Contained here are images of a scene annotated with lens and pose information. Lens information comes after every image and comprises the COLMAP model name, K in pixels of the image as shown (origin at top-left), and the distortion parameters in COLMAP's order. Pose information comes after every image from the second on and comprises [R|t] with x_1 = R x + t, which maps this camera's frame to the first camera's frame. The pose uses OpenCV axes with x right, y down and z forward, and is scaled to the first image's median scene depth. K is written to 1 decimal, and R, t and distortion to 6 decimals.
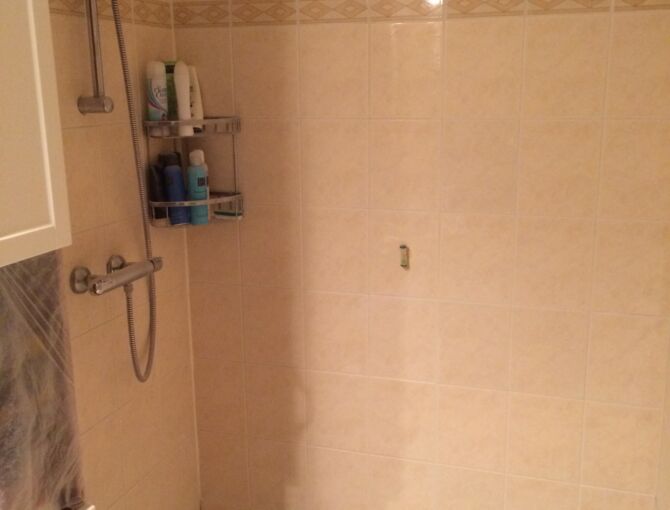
lens RADIAL K [[760.3, 0, 335.4], [0, 760.3, 258.9], [0, 0, 1]] dist [0.046896, 0.000000]
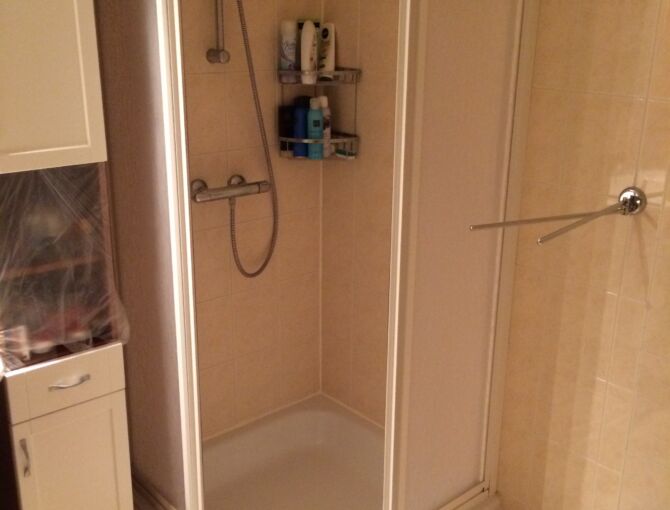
lens RADIAL K [[757.7, 0, 335.0], [0, 757.7, 253.8], [0, 0, 1]] dist [0.093402, 0.000000]
pose [[0.859801, 0.176969, -0.478983, 0.455456], [-0.135746, 0.983487, 0.119694, -0.046924], [0.492255, -0.037893, 0.869626, -0.030990]]
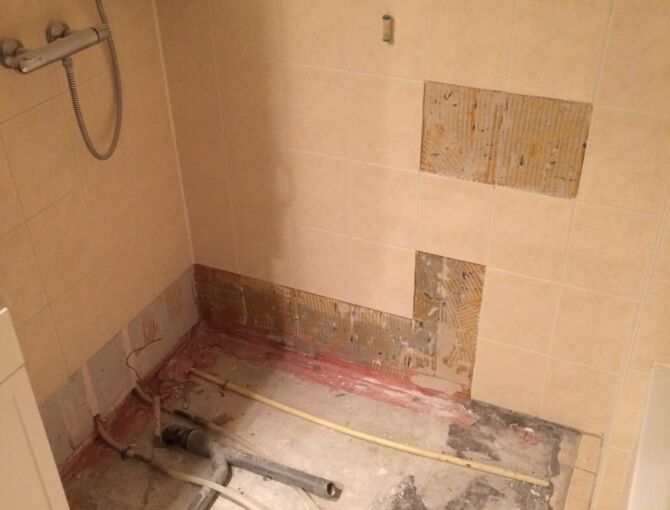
lens RADIAL K [[760.3, 0, 336.6], [0, 760.3, 255.6], [0, 0, 1]] dist [0.046896, 0.000000]
pose [[0.992901, 0.060661, -0.102316, 0.137586], [-0.020659, 0.935056, 0.353897, -0.068639], [0.117139, -0.349271, 0.929671, 0.097955]]
